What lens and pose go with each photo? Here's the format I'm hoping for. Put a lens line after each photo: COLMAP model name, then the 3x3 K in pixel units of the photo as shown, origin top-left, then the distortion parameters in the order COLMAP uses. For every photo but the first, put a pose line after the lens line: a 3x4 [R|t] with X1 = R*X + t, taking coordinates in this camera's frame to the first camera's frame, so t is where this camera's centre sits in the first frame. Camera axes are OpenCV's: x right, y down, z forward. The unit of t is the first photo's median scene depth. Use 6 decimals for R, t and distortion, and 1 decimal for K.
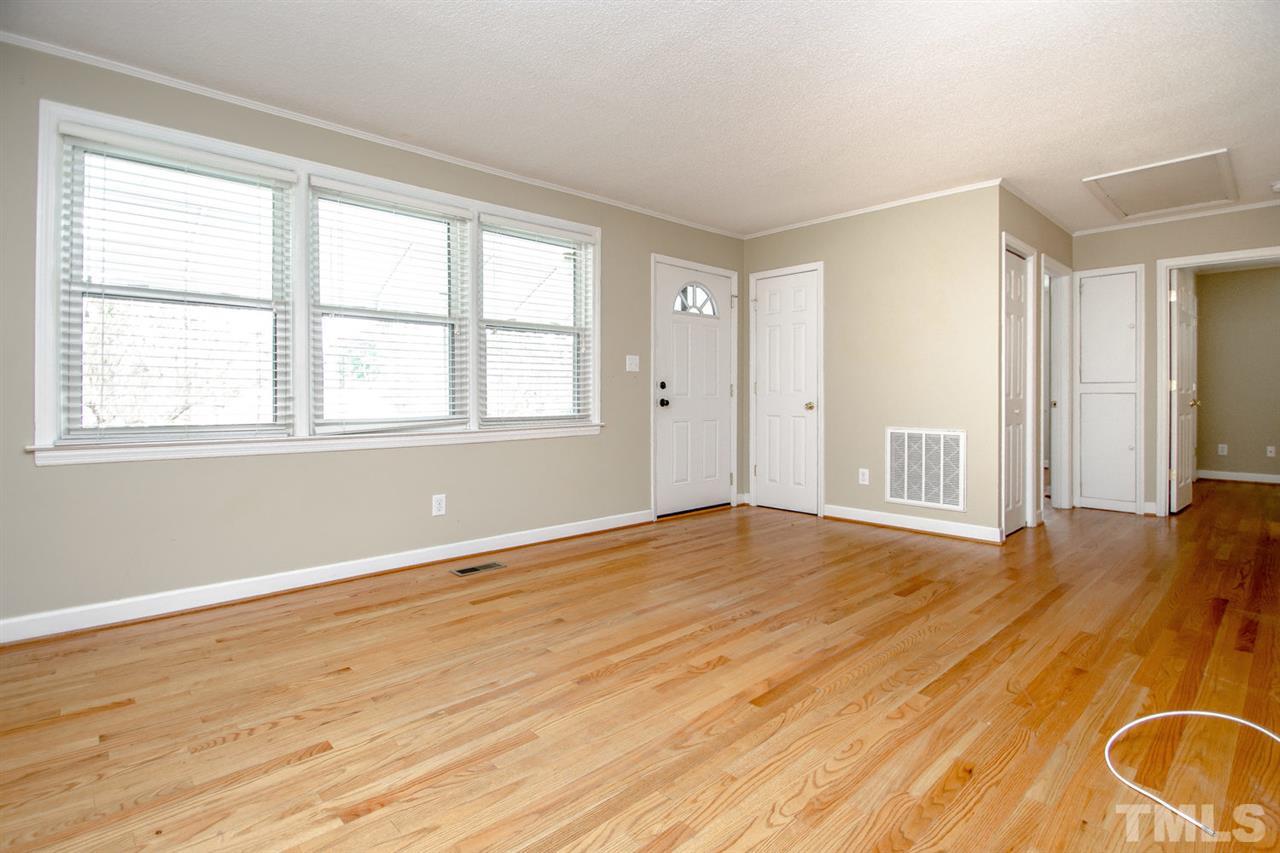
lens RADIAL K [[627.6, 0, 640.1], [0, 627.6, 400.2], [0, 0, 1]] dist [-0.001444, 0.000060]
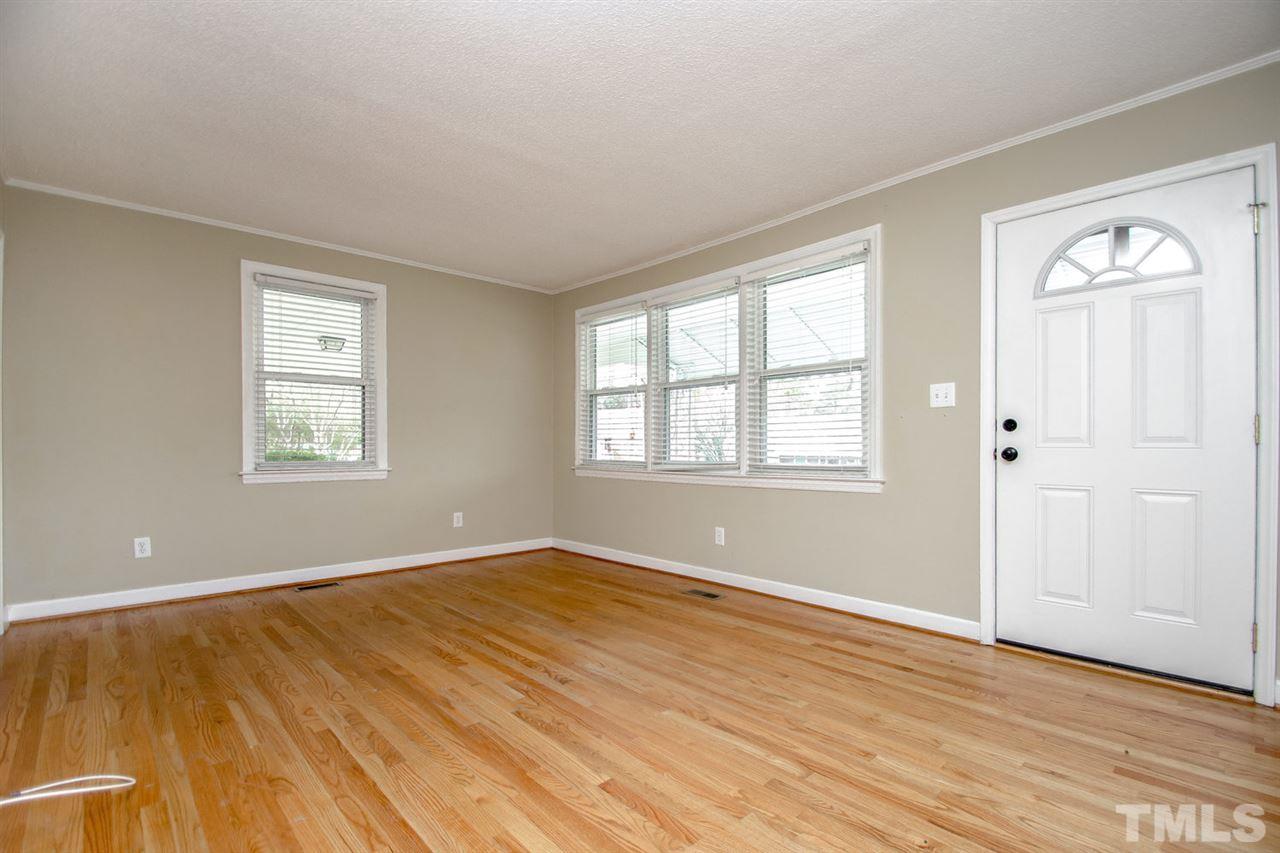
lens RADIAL K [[597.8, 0, 640.2], [0, 597.8, 445.4], [0, 0, 1]] dist [0.000265, -0.000649]
pose [[-0.015364, 0.002358, -0.999879, 0.817004], [-0.001156, 0.999997, 0.002376, -0.007308], [0.999881, 0.001192, -0.015361, 0.871922]]
